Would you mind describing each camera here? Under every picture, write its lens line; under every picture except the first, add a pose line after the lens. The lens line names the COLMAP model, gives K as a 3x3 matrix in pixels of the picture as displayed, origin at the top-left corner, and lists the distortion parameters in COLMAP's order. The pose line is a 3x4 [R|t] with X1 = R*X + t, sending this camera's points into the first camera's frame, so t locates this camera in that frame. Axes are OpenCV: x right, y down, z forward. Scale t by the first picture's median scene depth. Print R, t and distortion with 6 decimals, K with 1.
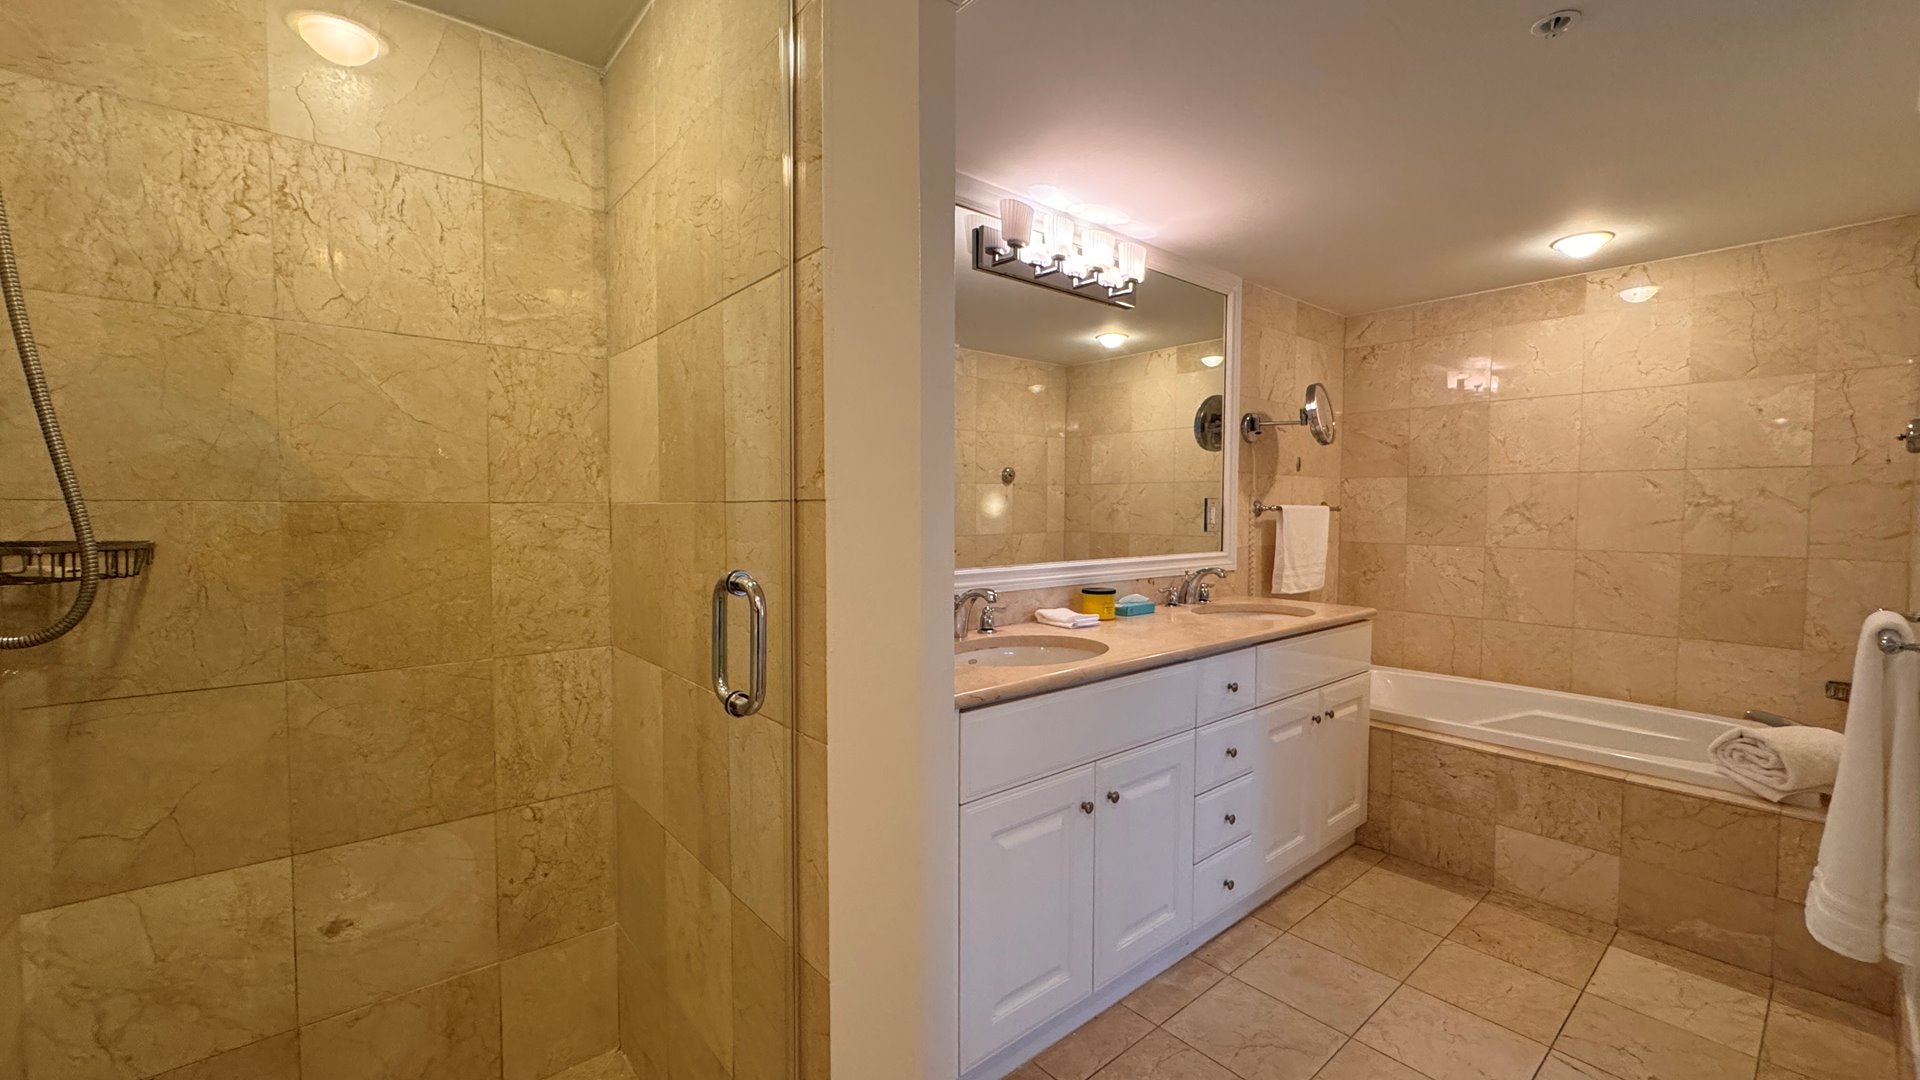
lens RADIAL K [[764.3, 0, 960.0], [0, 764.3, 540.0], [0, 0, 1]] dist [-0.000147, -0.000512]
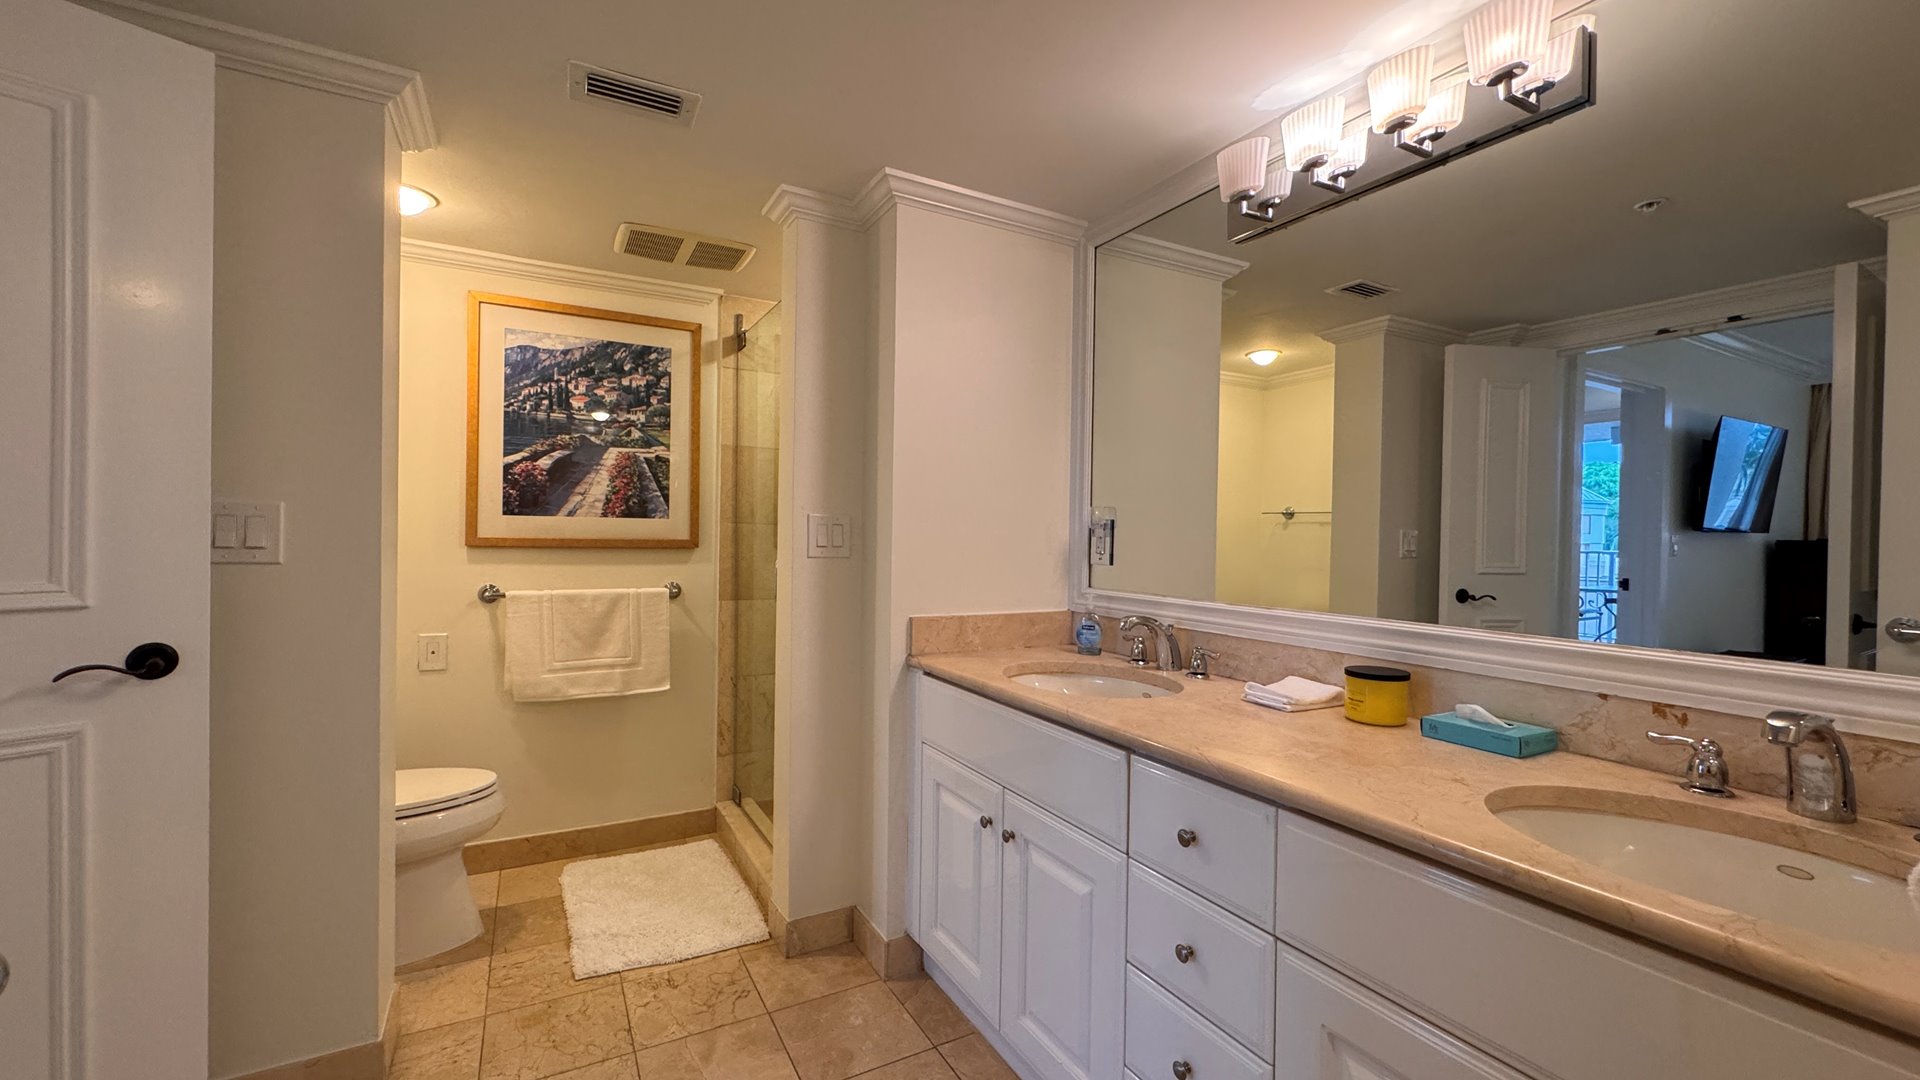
lens RADIAL K [[764.3, 0, 960.0], [0, 764.3, 540.0], [0, 0, 1]] dist [-0.000147, -0.000512]
pose [[-0.192003, 0.008786, -0.981355, 0.720597], [-0.051674, 0.998482, 0.019049, -0.026989], [0.980033, 0.054368, -0.191257, 0.701169]]
